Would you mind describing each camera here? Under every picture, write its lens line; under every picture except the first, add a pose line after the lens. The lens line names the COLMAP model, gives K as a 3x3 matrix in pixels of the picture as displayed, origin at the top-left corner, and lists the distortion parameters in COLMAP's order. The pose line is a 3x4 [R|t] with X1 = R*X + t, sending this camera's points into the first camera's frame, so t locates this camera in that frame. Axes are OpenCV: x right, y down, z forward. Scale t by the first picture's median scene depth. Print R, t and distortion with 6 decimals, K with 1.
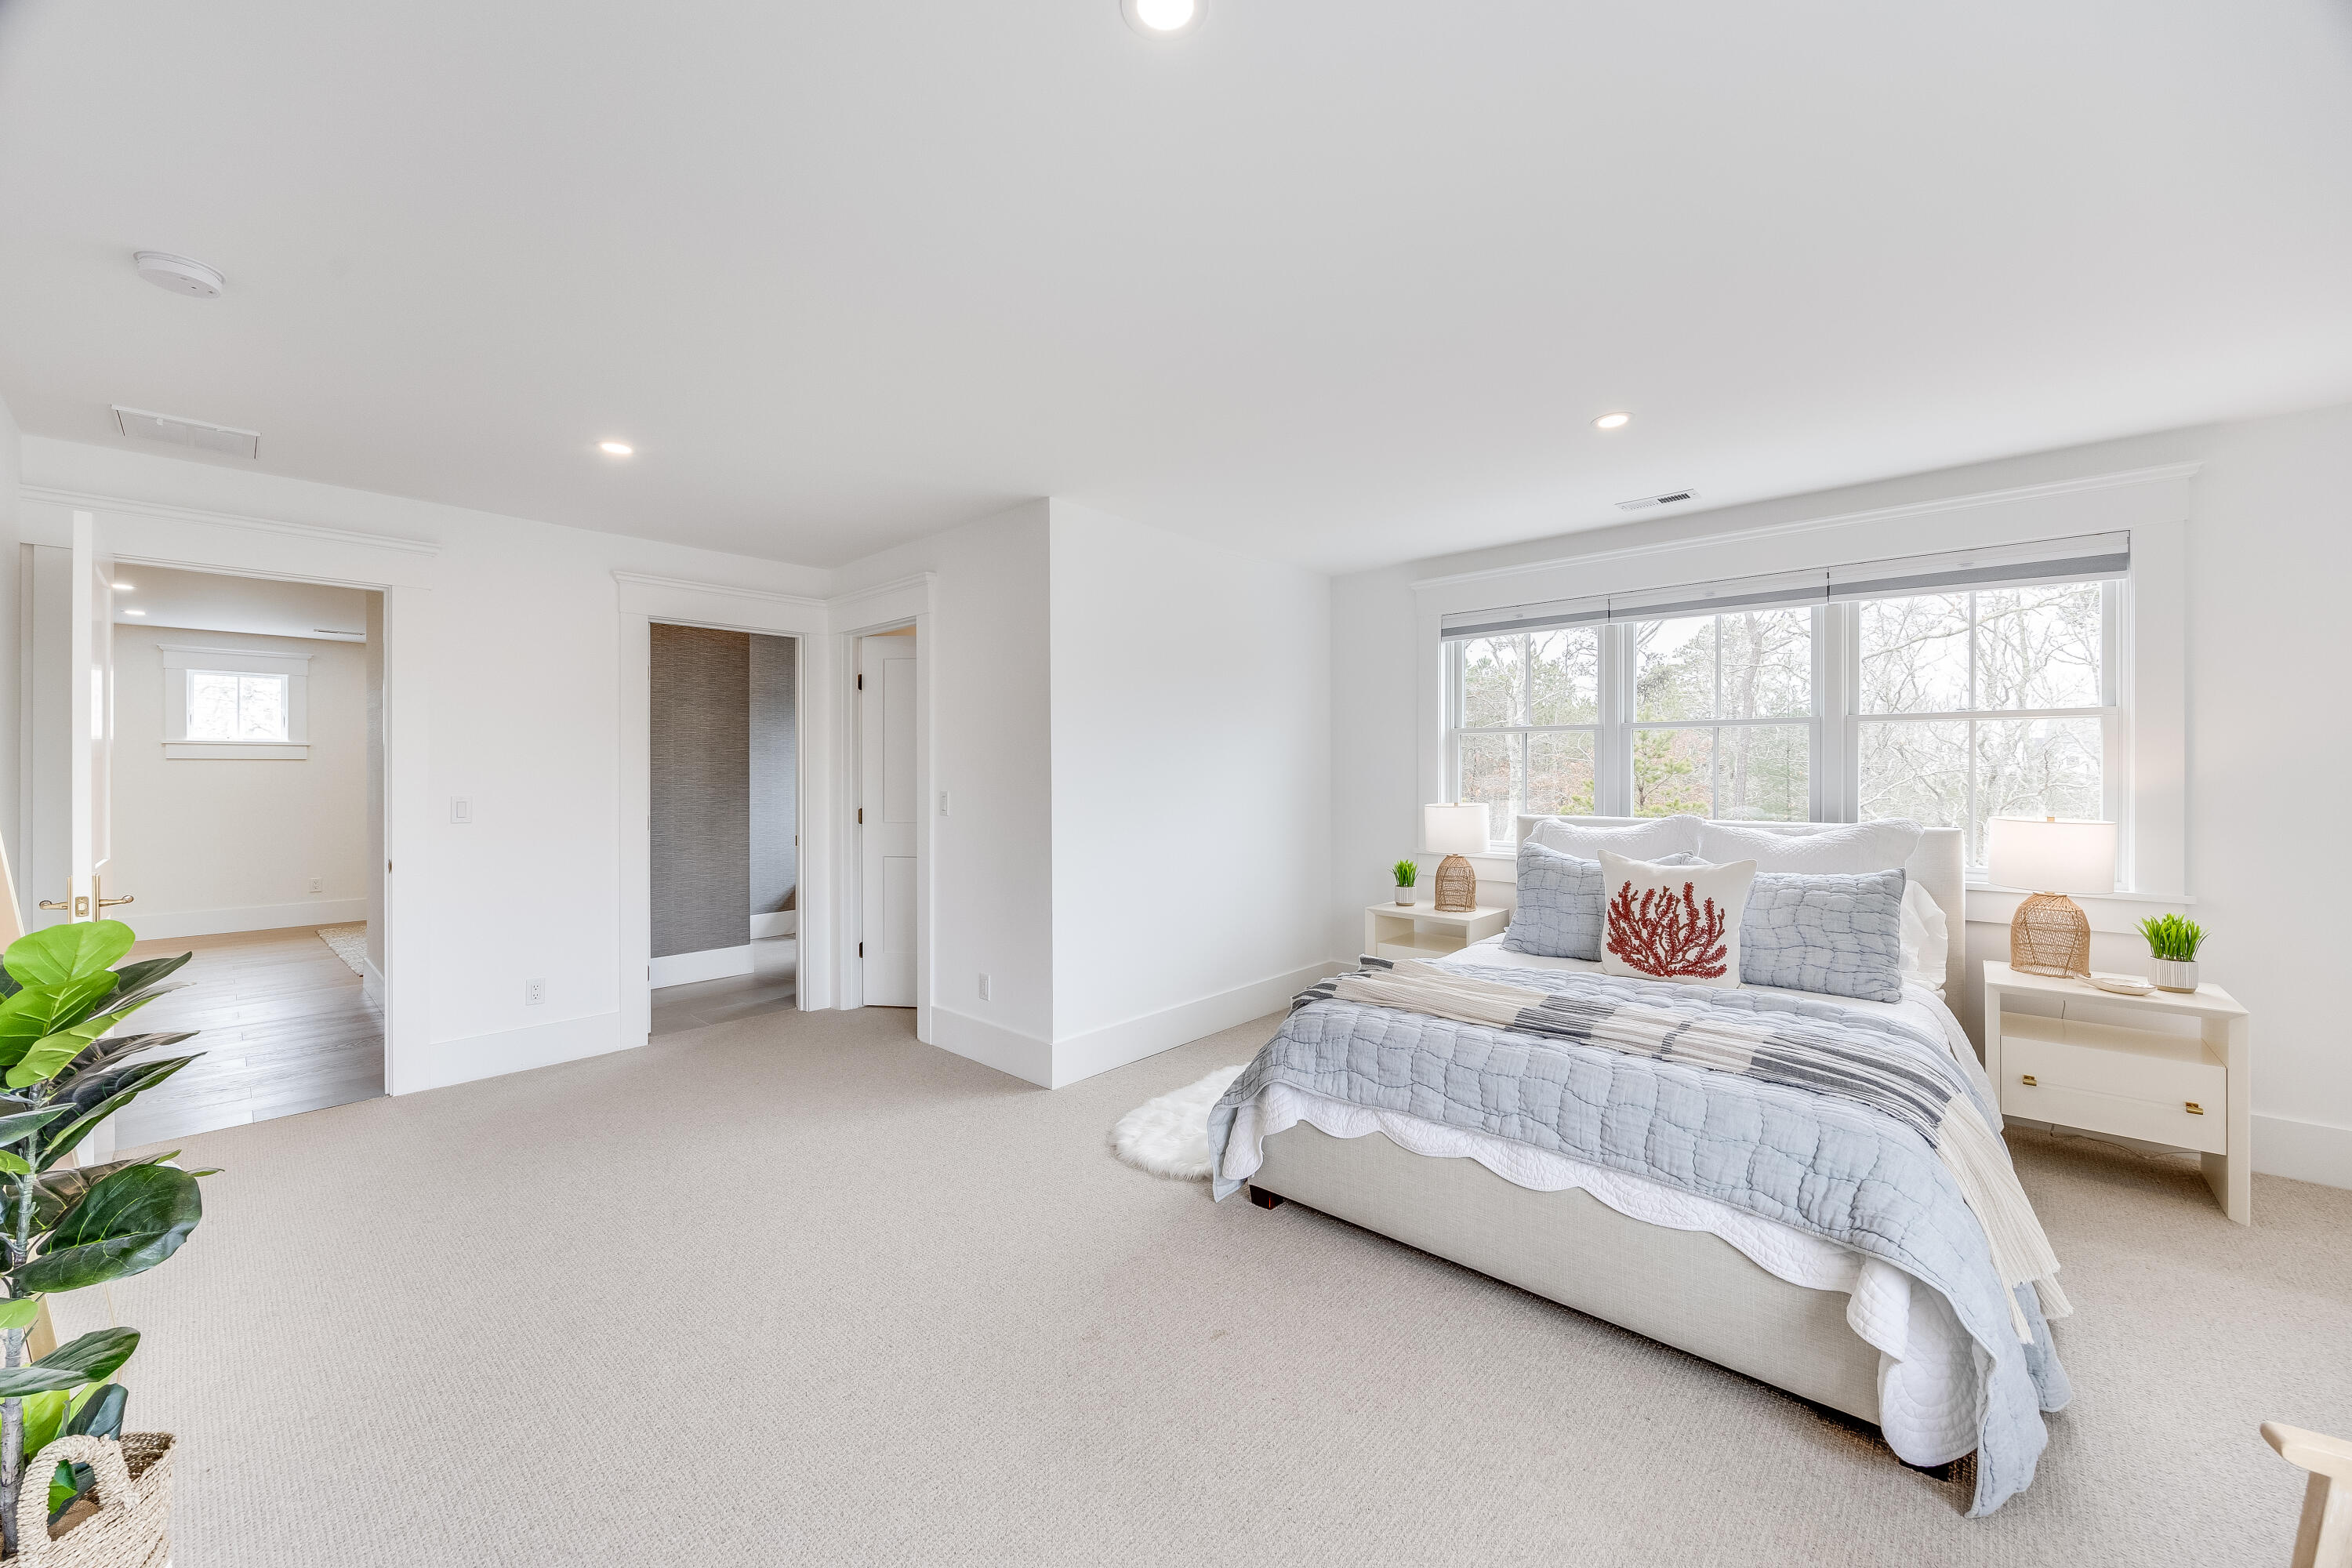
lens RADIAL K [[899.0, 0, 1173.5], [0, 899.0, 766.5], [0, 0, 1]] dist [0.001950, -0.000687]
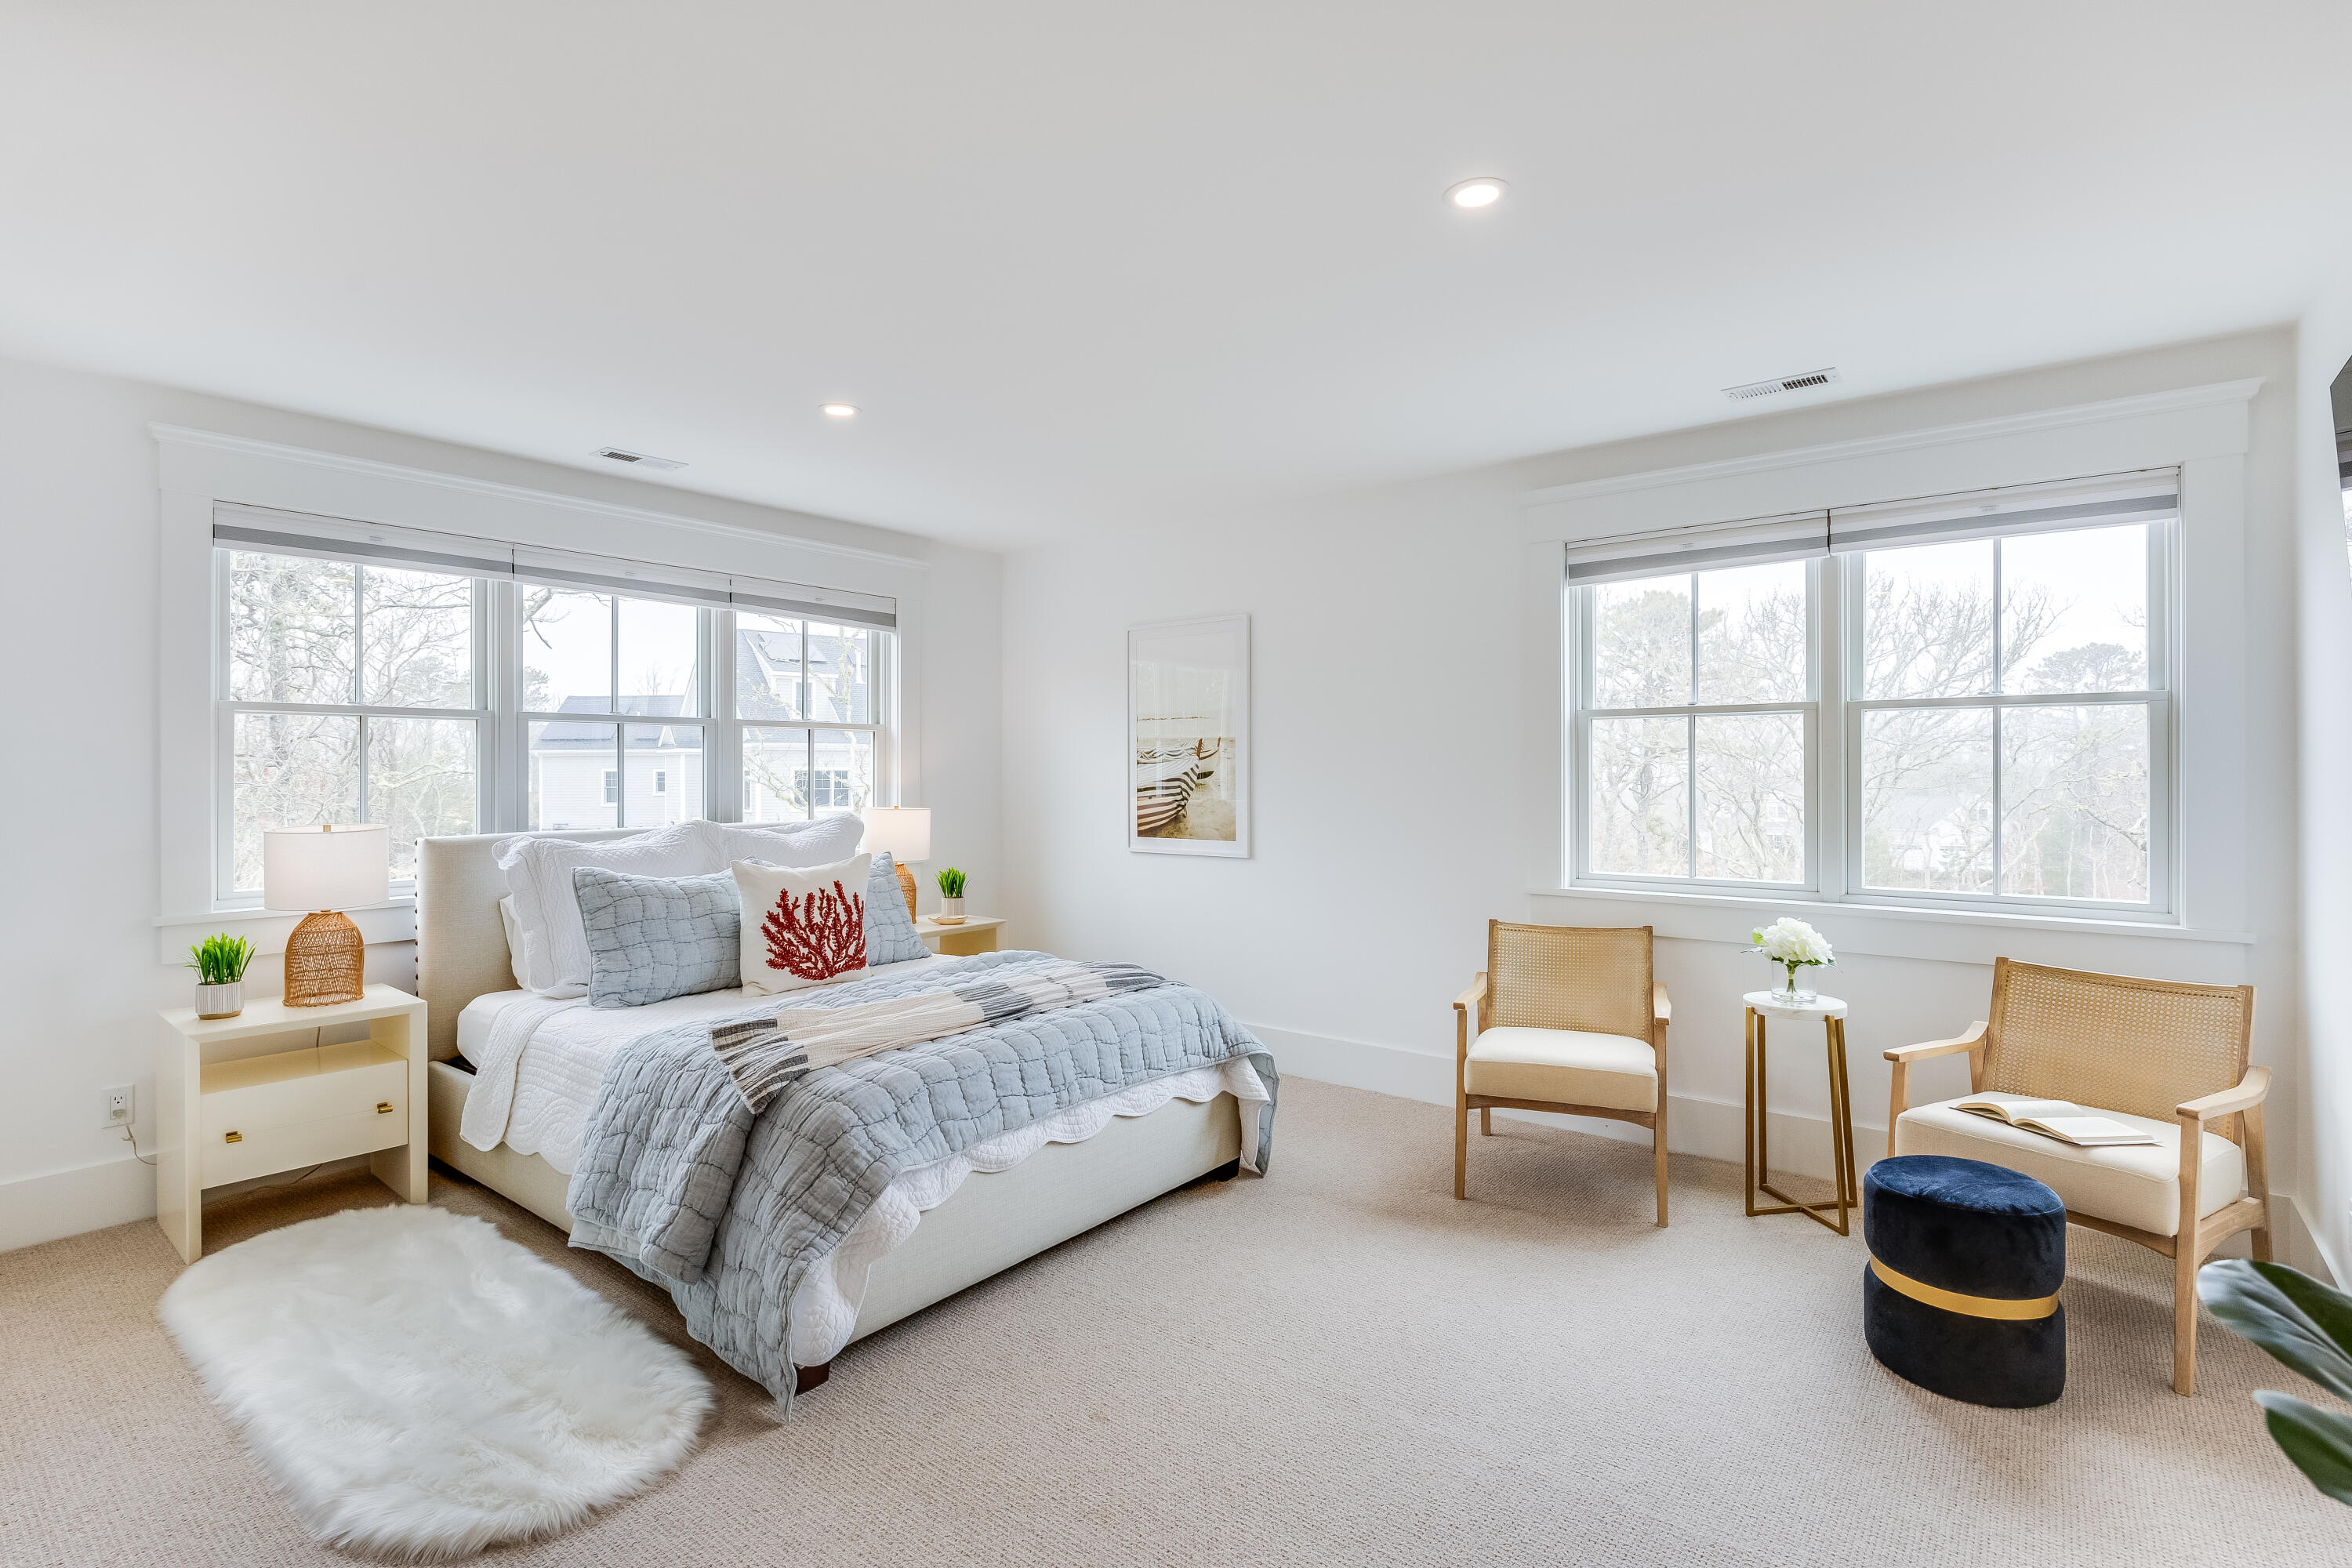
lens RADIAL K [[1118.9, 0, 1191.0], [0, 1118.9, 770.3], [0, 0, 1]] dist [-0.000443, -0.001154]
pose [[-0.080034, 0.004241, 0.996783, -0.705200], [0.000394, 0.999991, -0.004223, 0.008631], [-0.996792, 0.000054, -0.080035, 0.682801]]
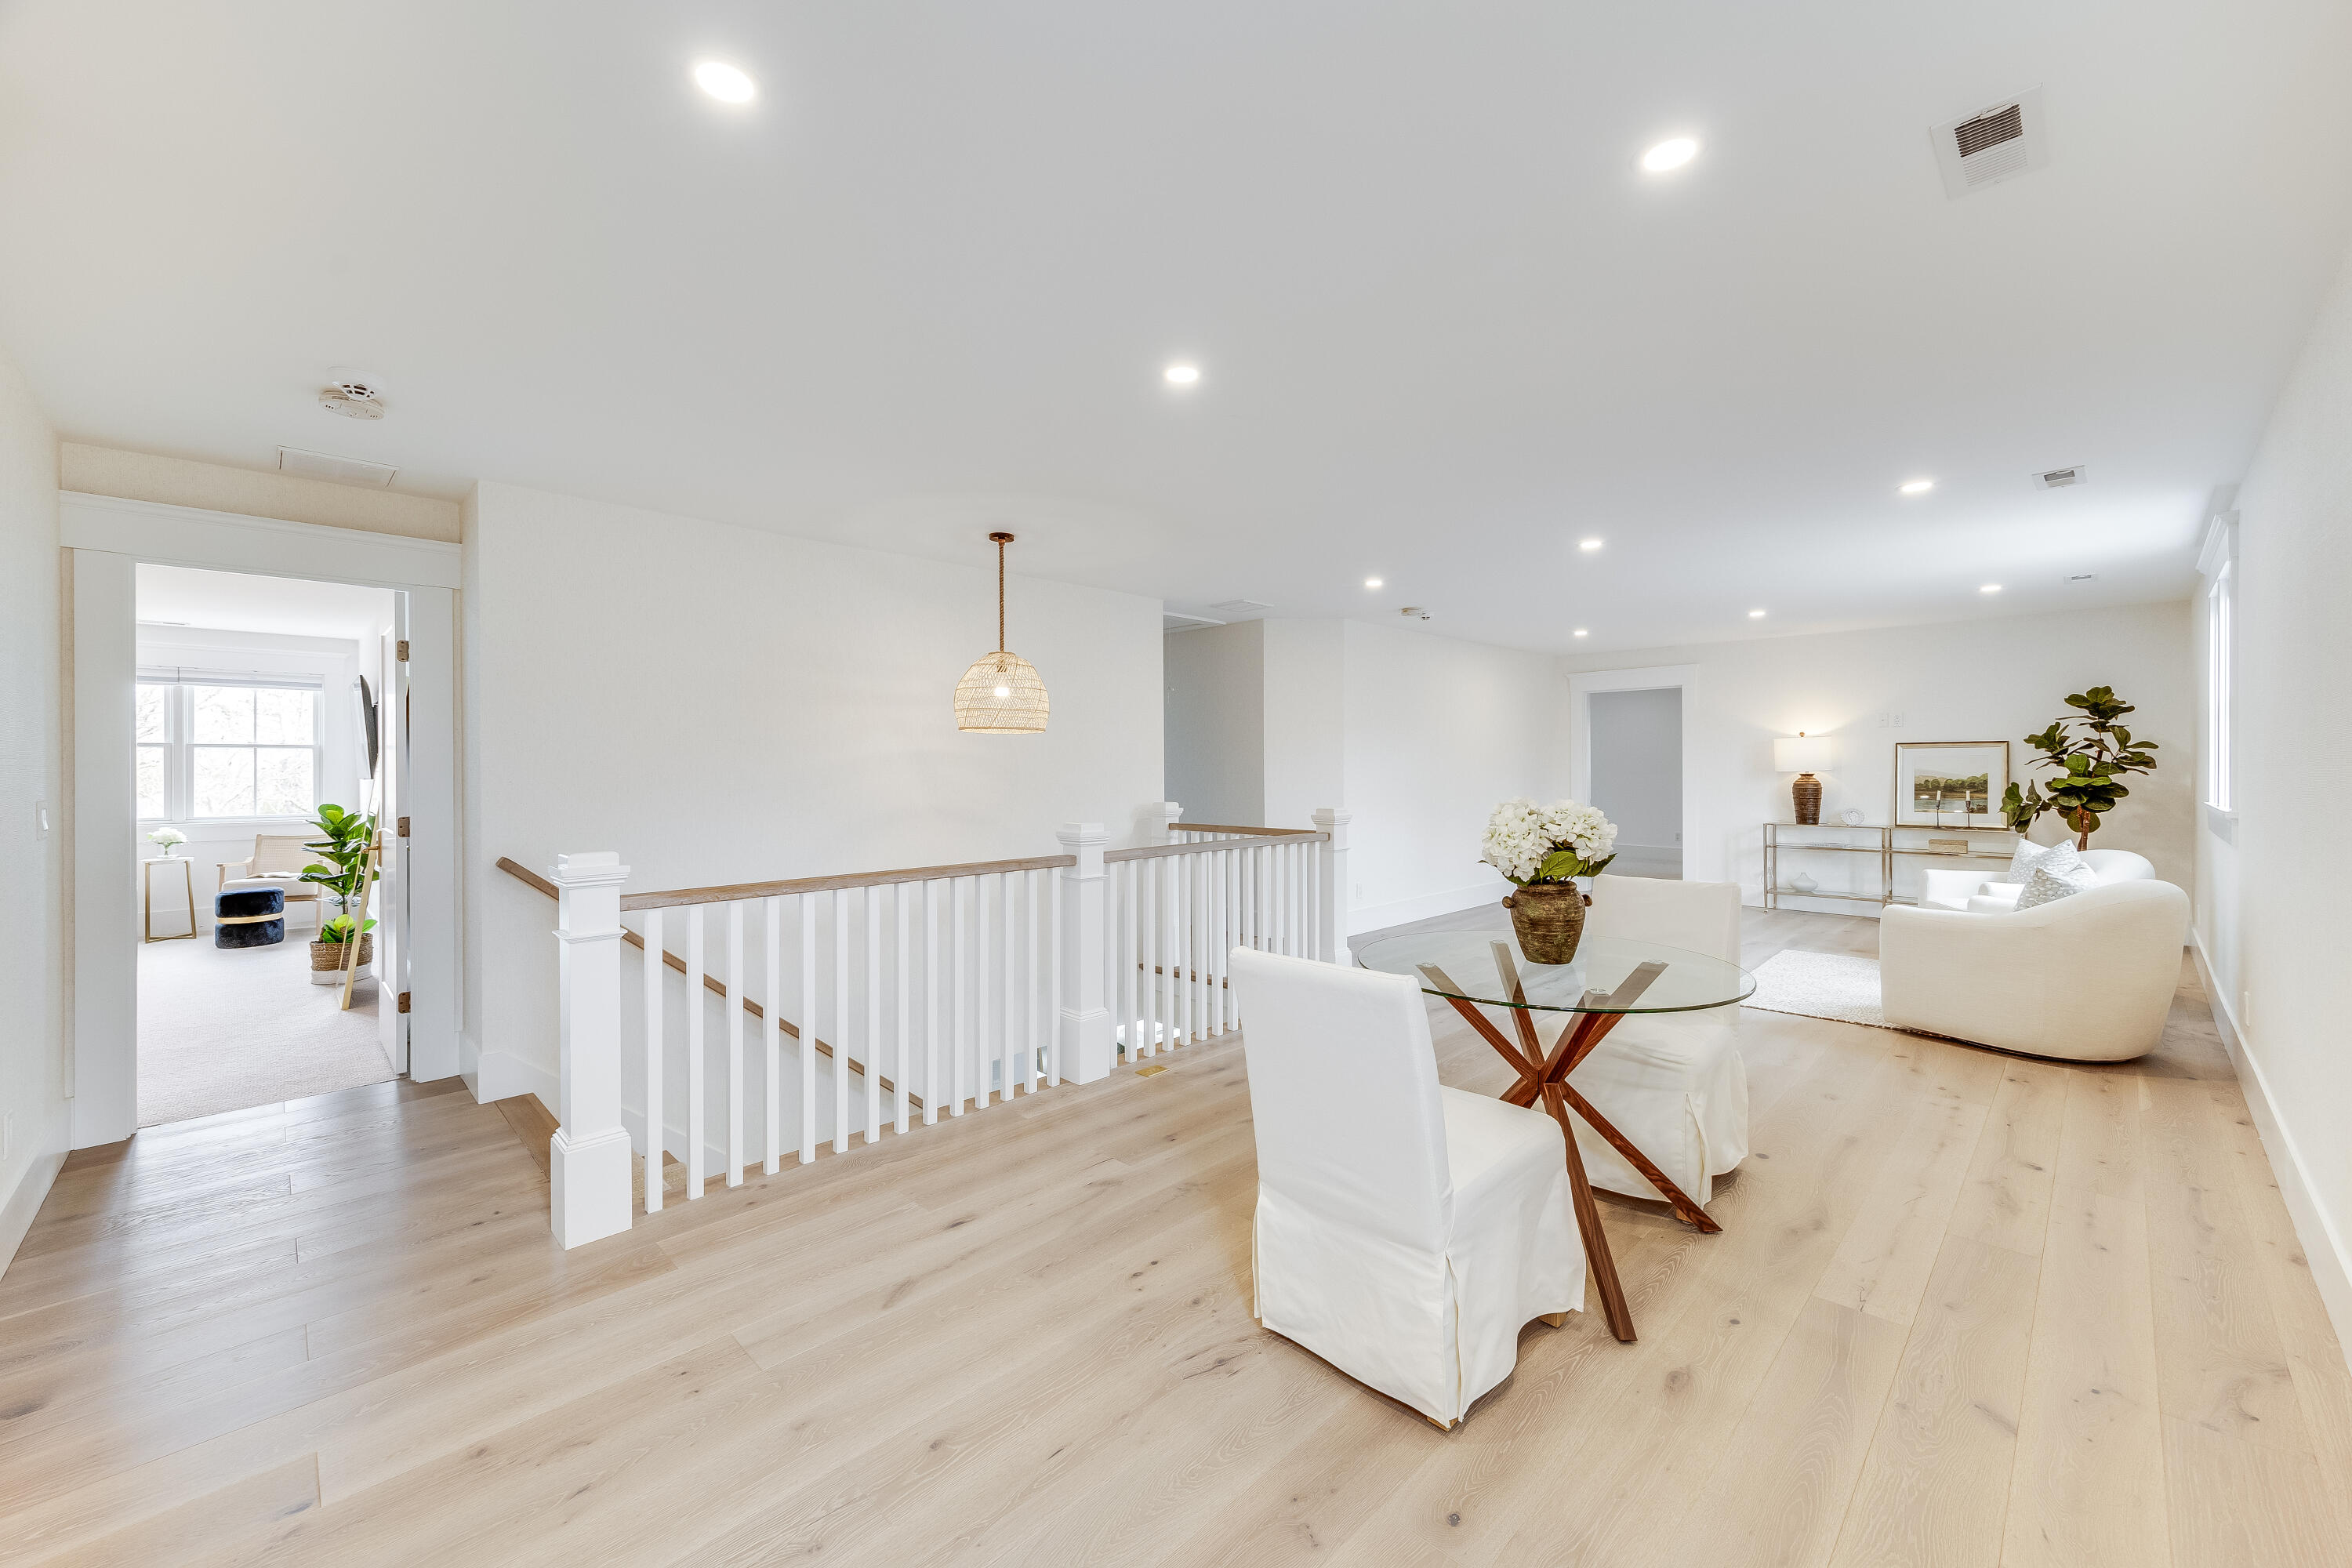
lens RADIAL K [[899.0, 0, 1181.5], [0, 899.0, 767.9], [0, 0, 1]] dist [0.001950, -0.000687]
pose [[-0.999016, 0.008422, 0.043539, -2.379846], [0.008372, 0.999964, -0.001331, 0.021679], [-0.043548, -0.000965, -0.999051, 2.218296]]
